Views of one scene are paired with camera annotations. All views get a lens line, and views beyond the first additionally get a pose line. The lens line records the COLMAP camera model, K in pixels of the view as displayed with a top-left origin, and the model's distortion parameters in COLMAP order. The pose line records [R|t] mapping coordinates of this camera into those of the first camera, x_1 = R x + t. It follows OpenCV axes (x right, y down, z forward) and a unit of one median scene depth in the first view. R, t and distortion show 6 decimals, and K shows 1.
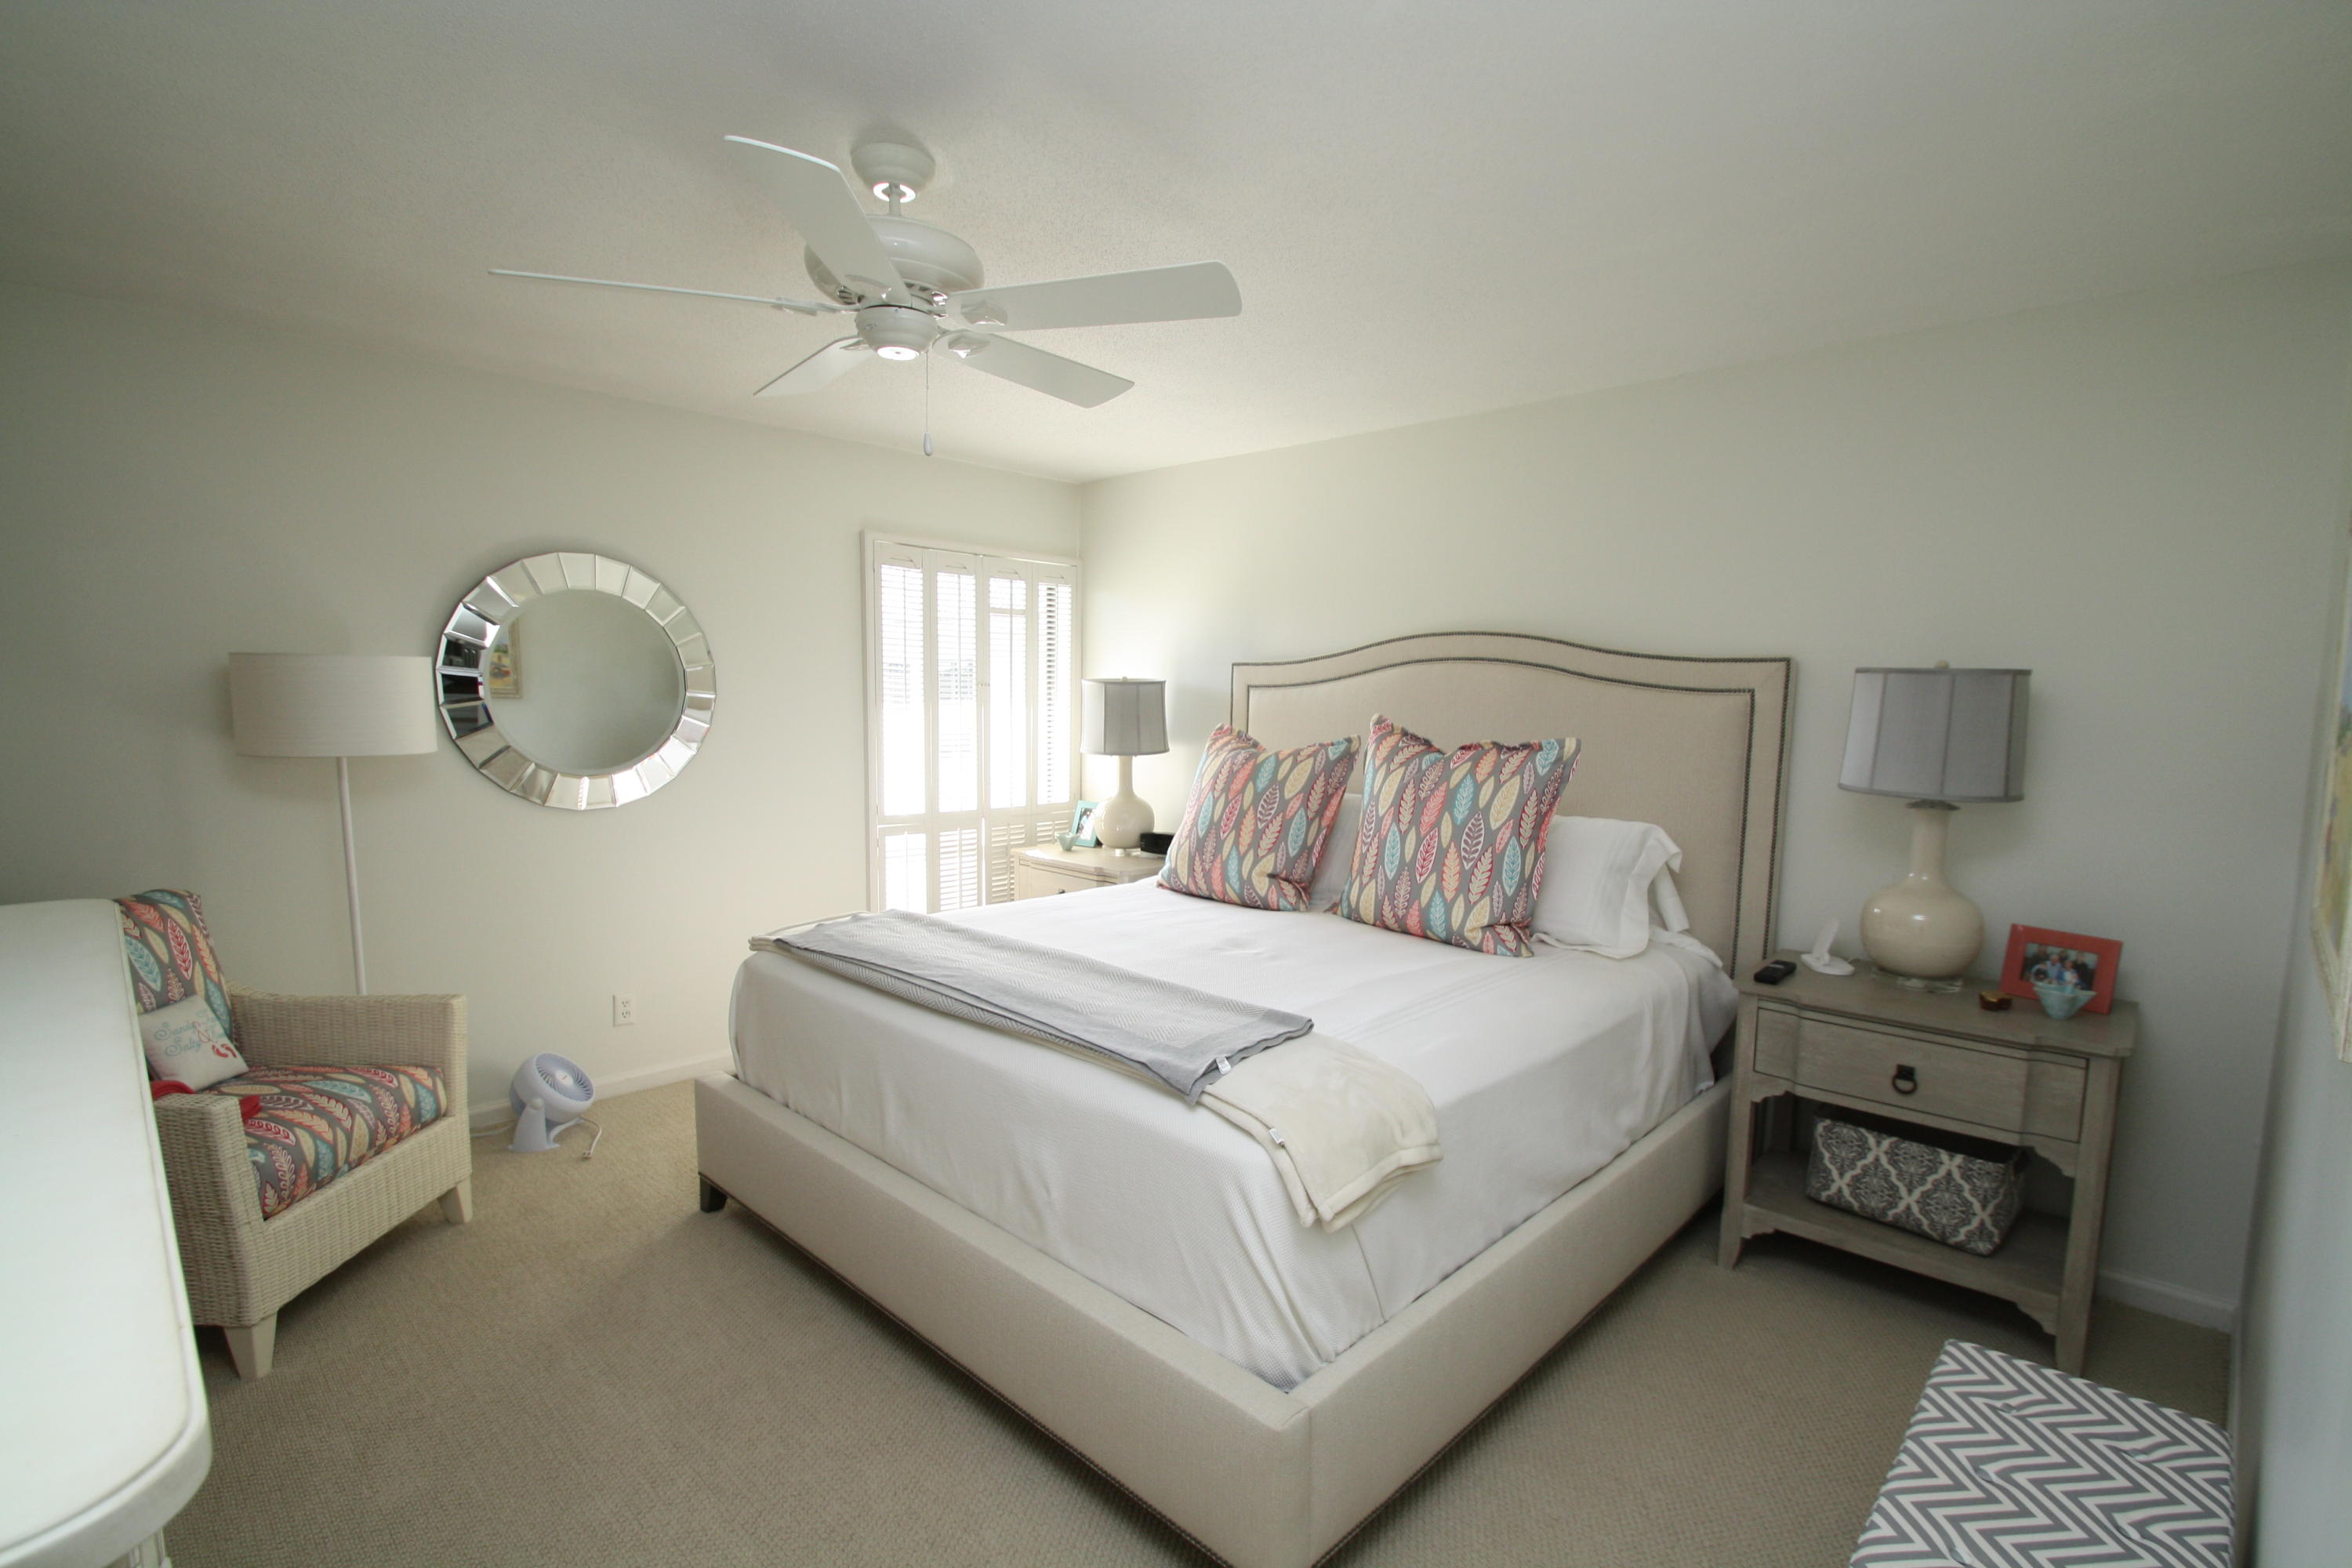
lens RADIAL K [[1095.9, 0, 1194.6], [0, 1095.9, 813.3], [0, 0, 1]] dist [0.013772, -0.016595]
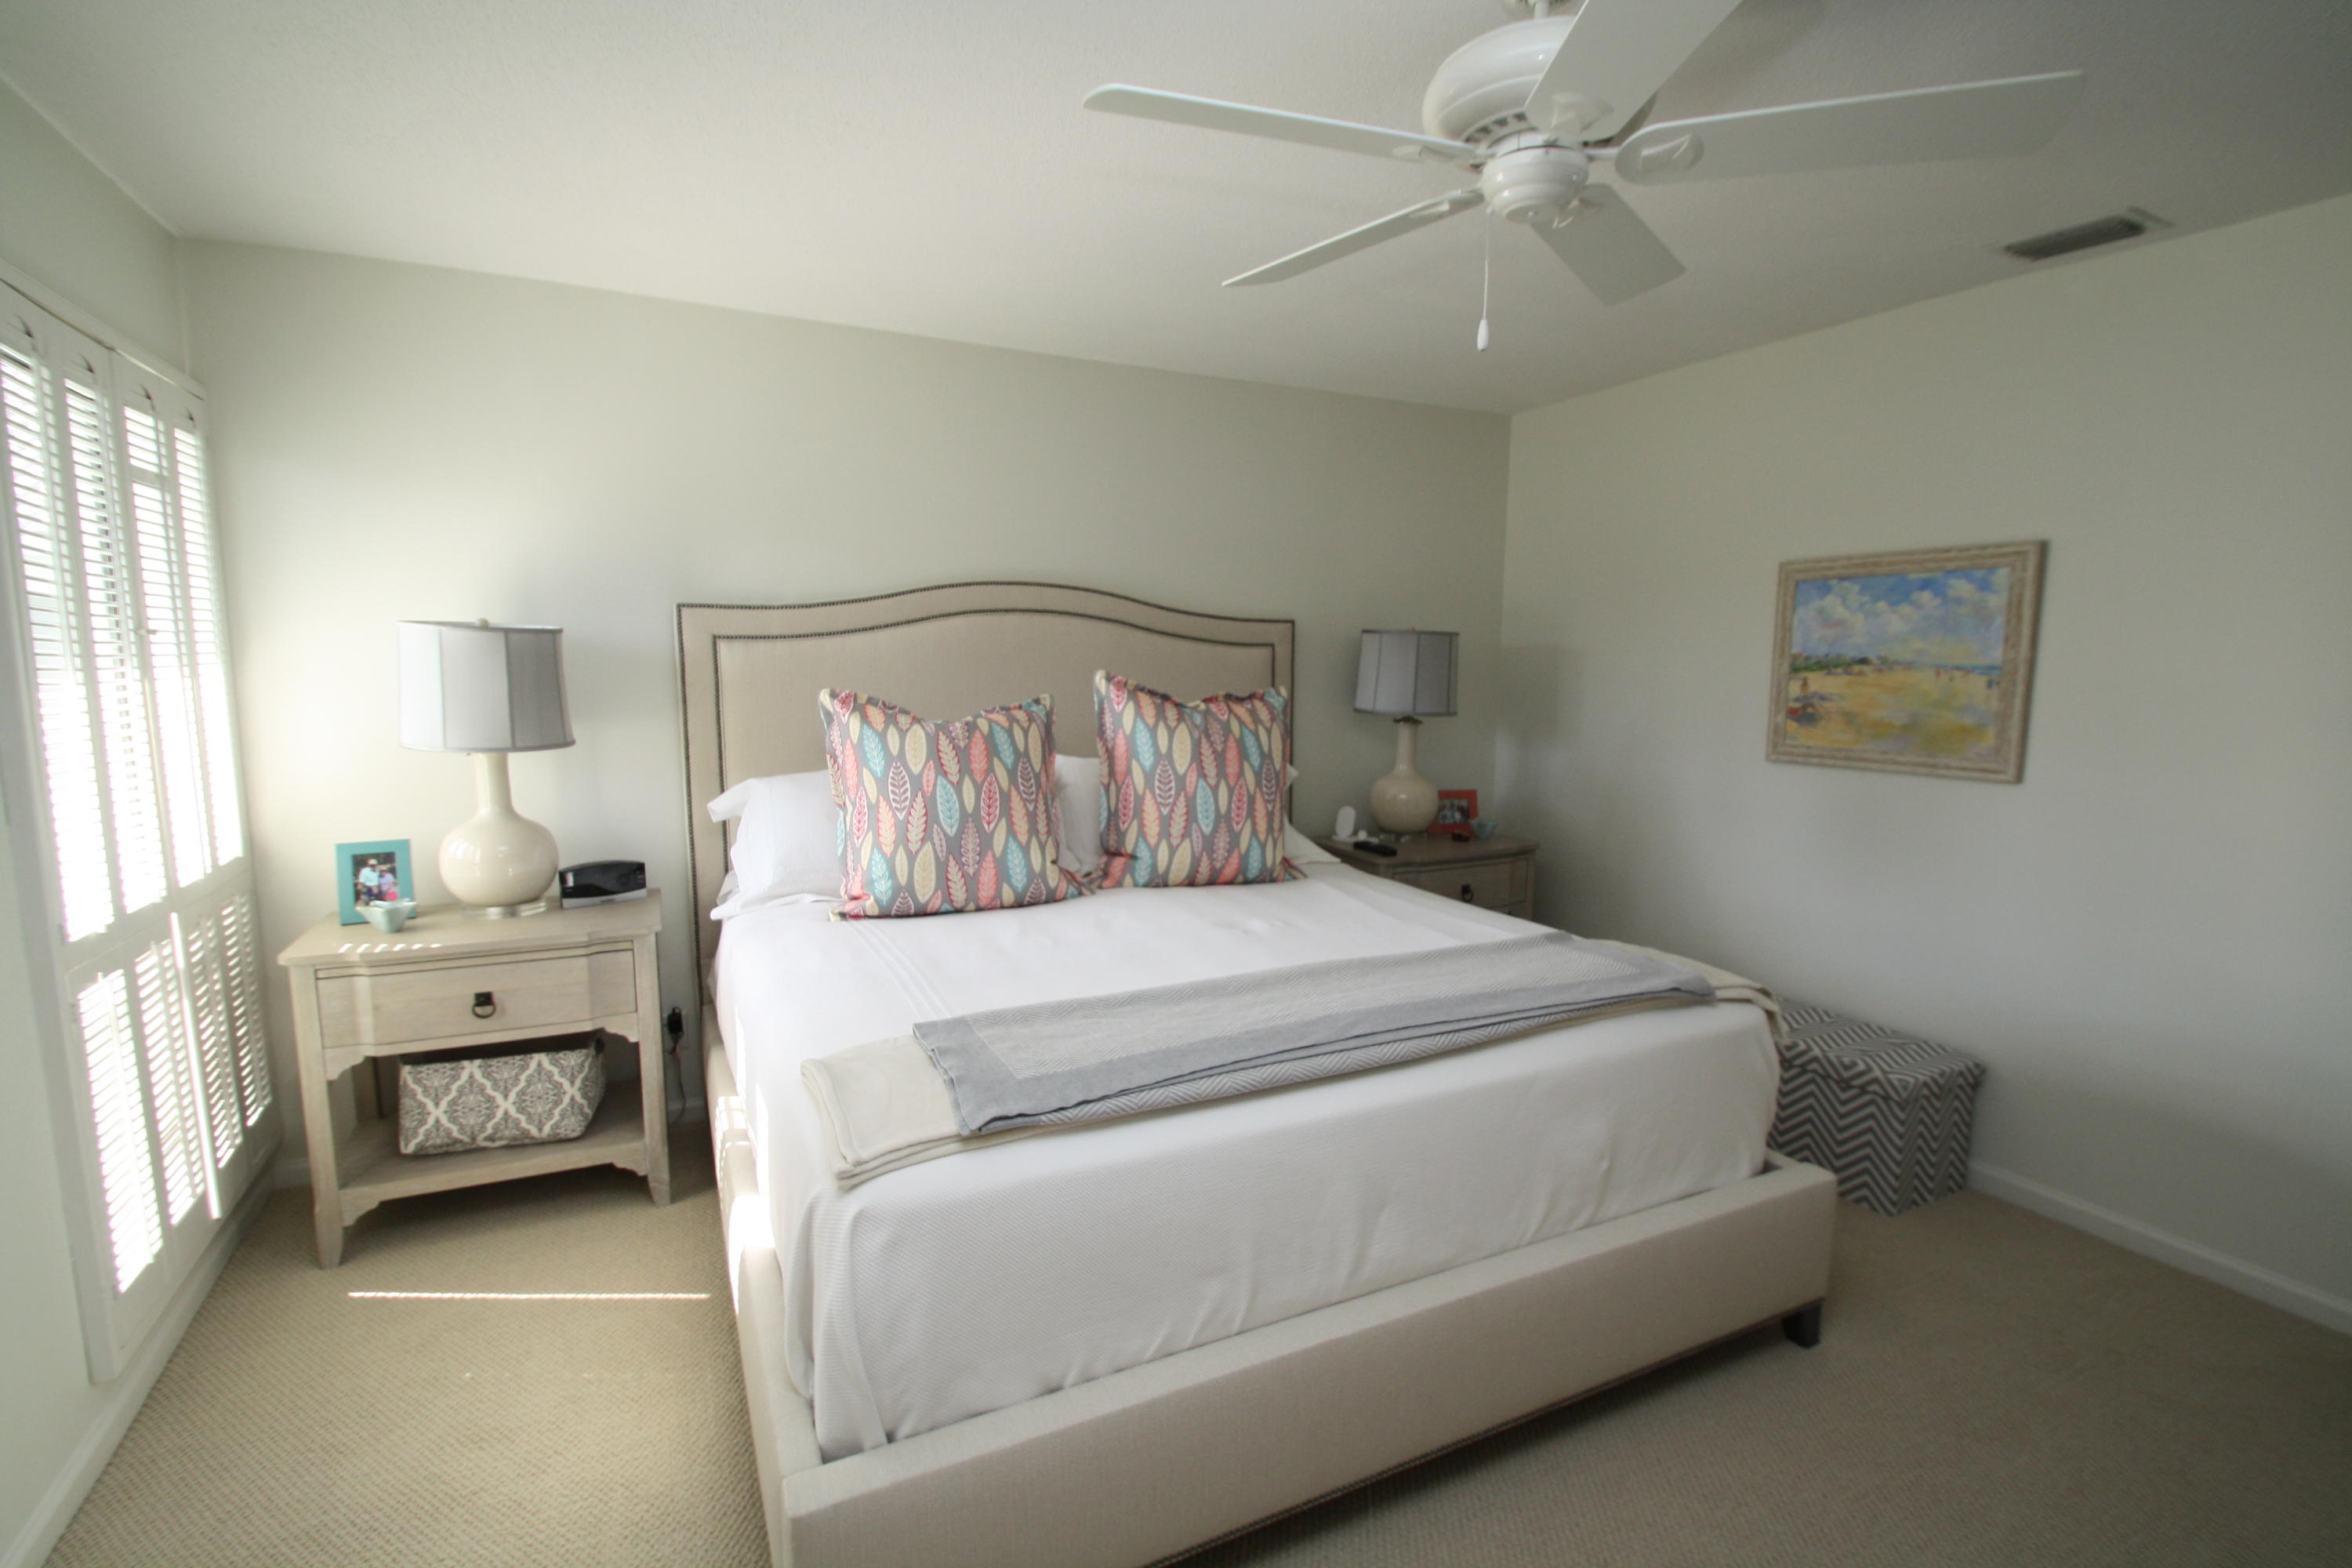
lens RADIAL K [[1074.6, 0, 1172.7], [0, 1074.6, 754.2], [0, 0, 1]] dist [-0.000669, -0.045747]
pose [[0.359271, -0.103104, 0.927520, -0.631998], [0.096174, 0.992677, 0.073095, -0.075256], [-0.928265, 0.062942, 0.366556, 0.561886]]
